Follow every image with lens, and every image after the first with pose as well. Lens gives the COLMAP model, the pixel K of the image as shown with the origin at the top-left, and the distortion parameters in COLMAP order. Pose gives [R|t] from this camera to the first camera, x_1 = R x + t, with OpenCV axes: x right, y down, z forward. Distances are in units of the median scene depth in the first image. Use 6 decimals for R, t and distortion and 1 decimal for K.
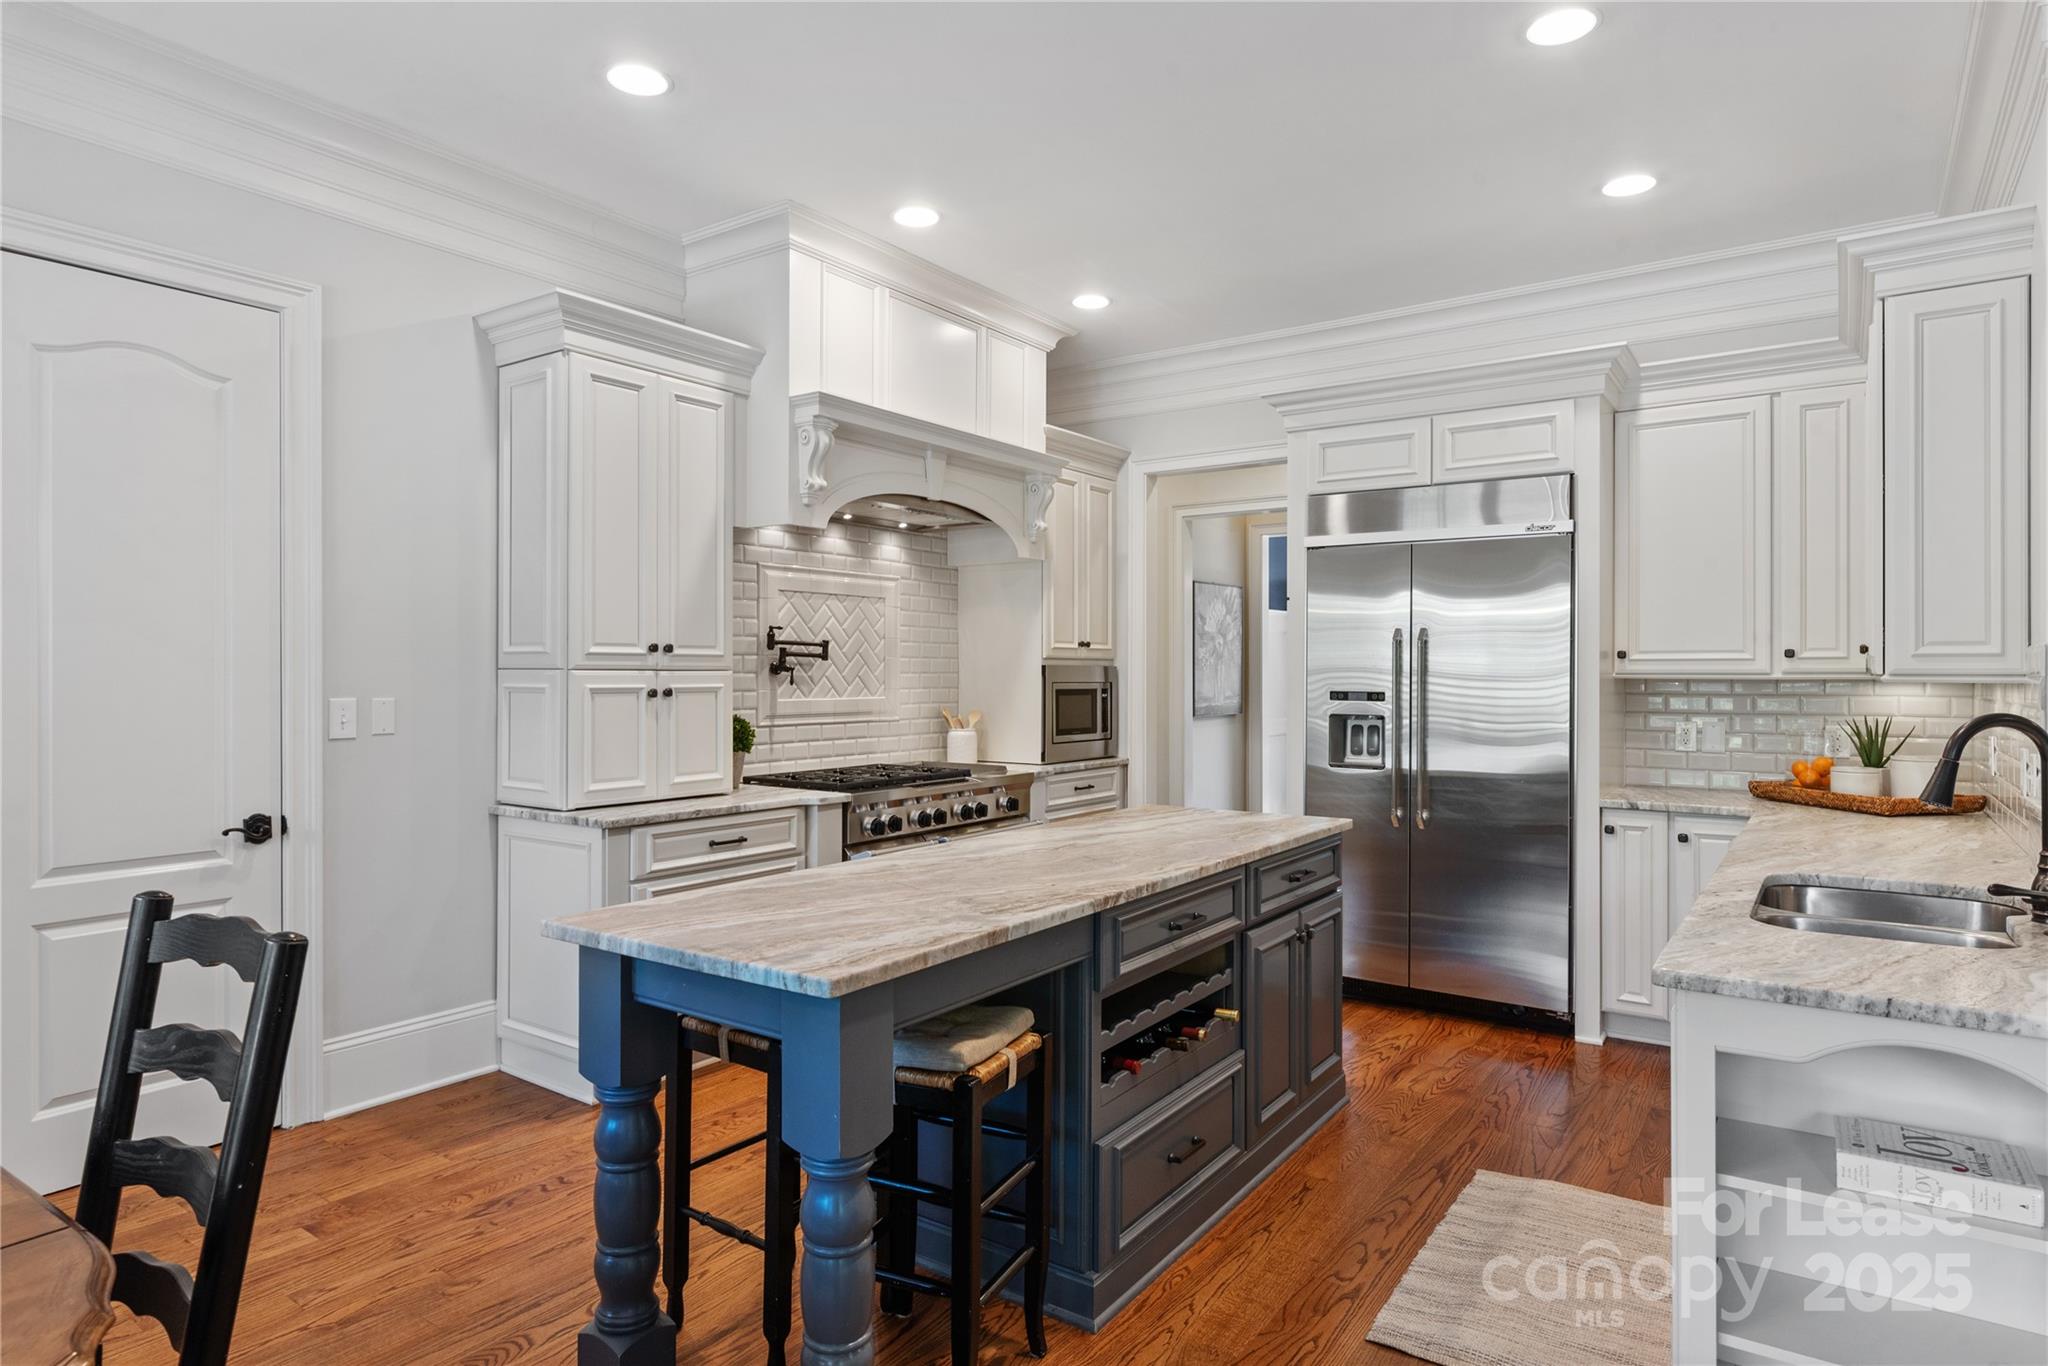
lens RADIAL K [[1150.7, 0, 1028.4], [0, 1150.7, 672.3], [0, 0, 1]] dist [-0.001074, -0.000070]
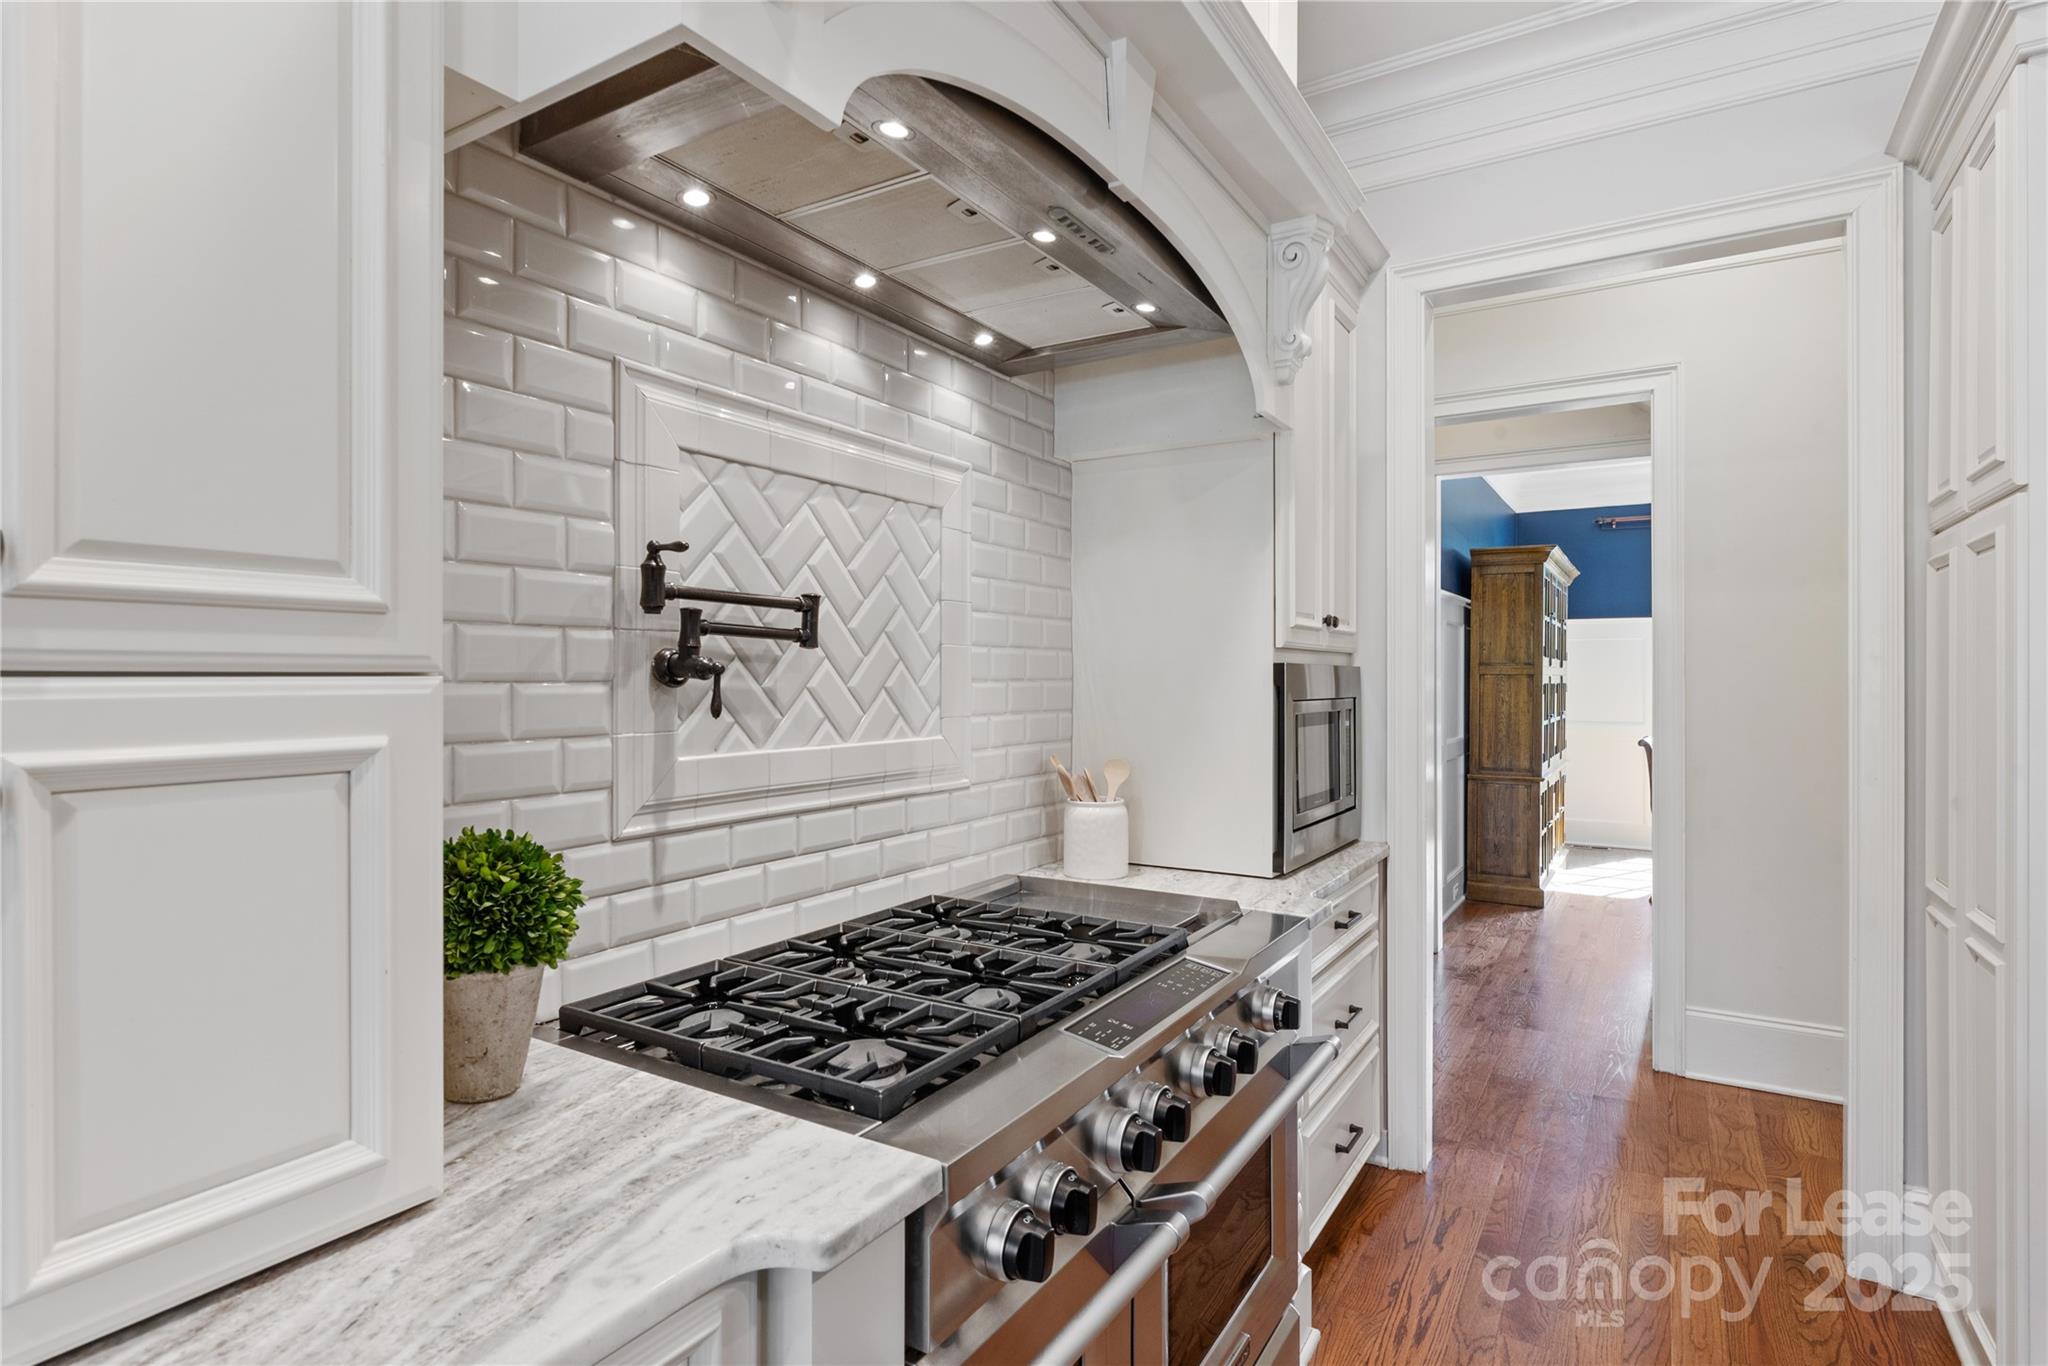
lens RADIAL K [[1037.5, 0, 1017.2], [0, 1037.5, 676.5], [0, 0, 1]] dist [0.005008, 0.000620]
pose [[0.998271, -0.001582, 0.058758, -0.139289], [0.001679, 0.999997, -0.001600, -0.000382], [-0.058756, 0.001696, 0.998271, 0.711776]]
